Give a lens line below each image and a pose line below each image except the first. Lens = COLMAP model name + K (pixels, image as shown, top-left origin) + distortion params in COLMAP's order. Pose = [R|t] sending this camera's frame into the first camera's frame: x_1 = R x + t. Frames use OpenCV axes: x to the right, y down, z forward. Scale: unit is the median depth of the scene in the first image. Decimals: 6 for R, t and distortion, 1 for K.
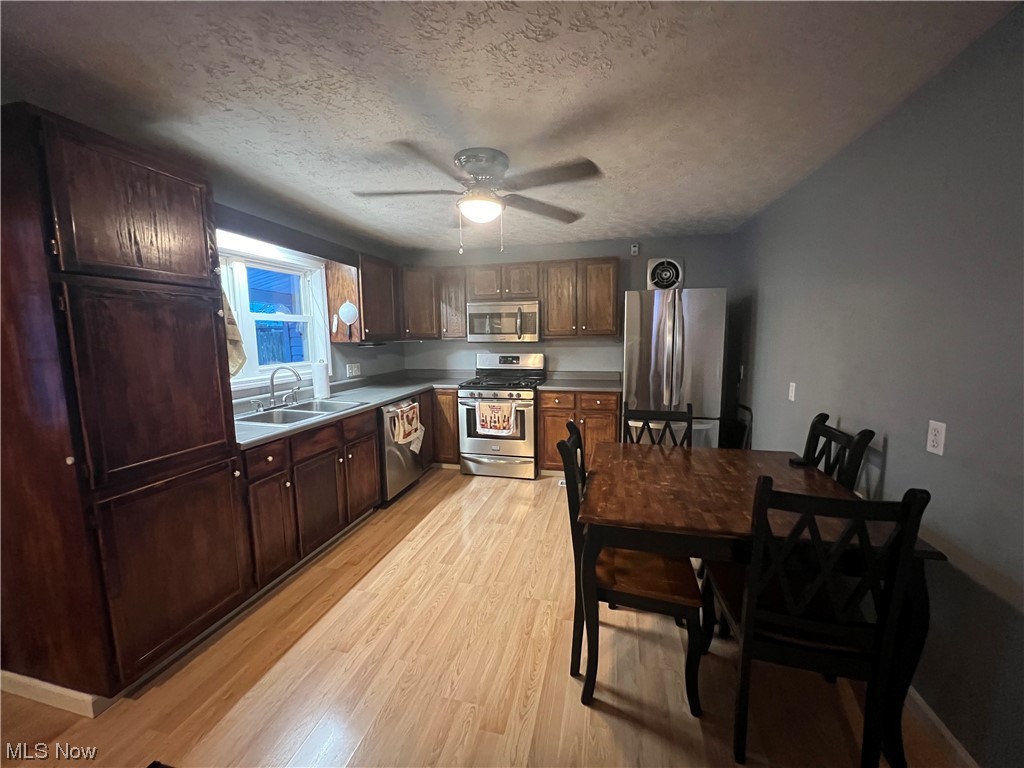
lens RADIAL K [[410.6, 0, 512.0], [0, 410.6, 384.0], [0, 0, 1]] dist [0.000126, -0.000153]
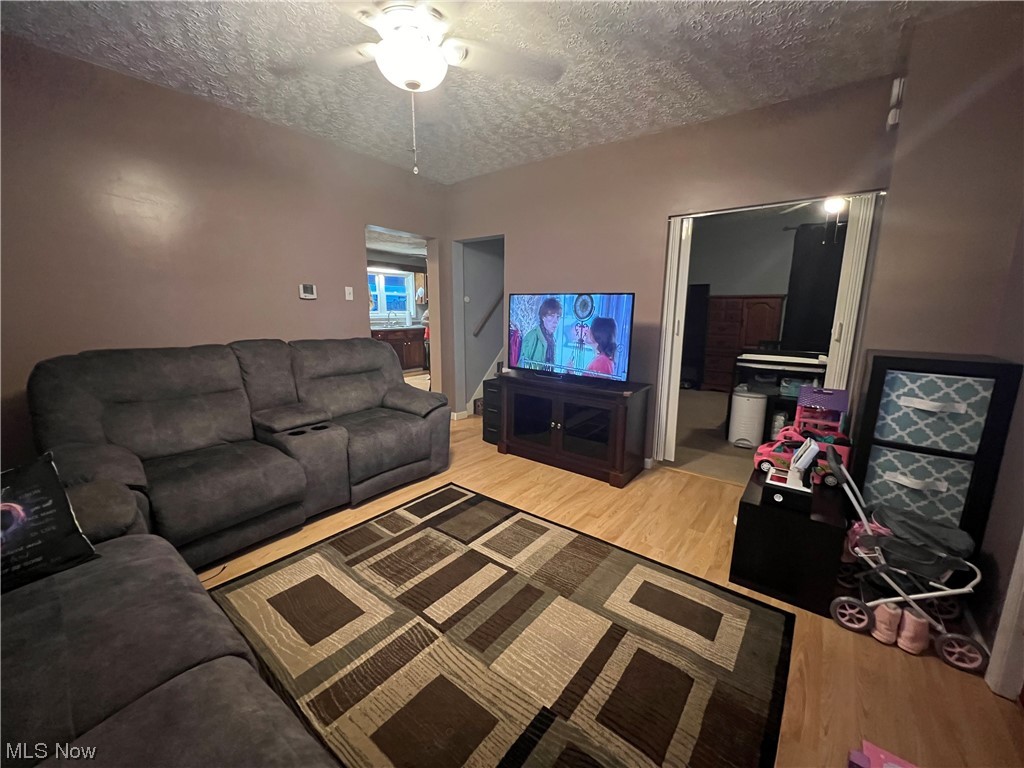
lens RADIAL K [[410.6, 0, 512.0], [0, 410.6, 384.0], [0, 0, 1]] dist [0.000126, -0.000153]
pose [[0.910890, 0.094273, -0.401737, 1.134141], [-0.065802, 0.994280, 0.084125, 0.133086], [0.407370, -0.050193, 0.911883, -1.049322]]
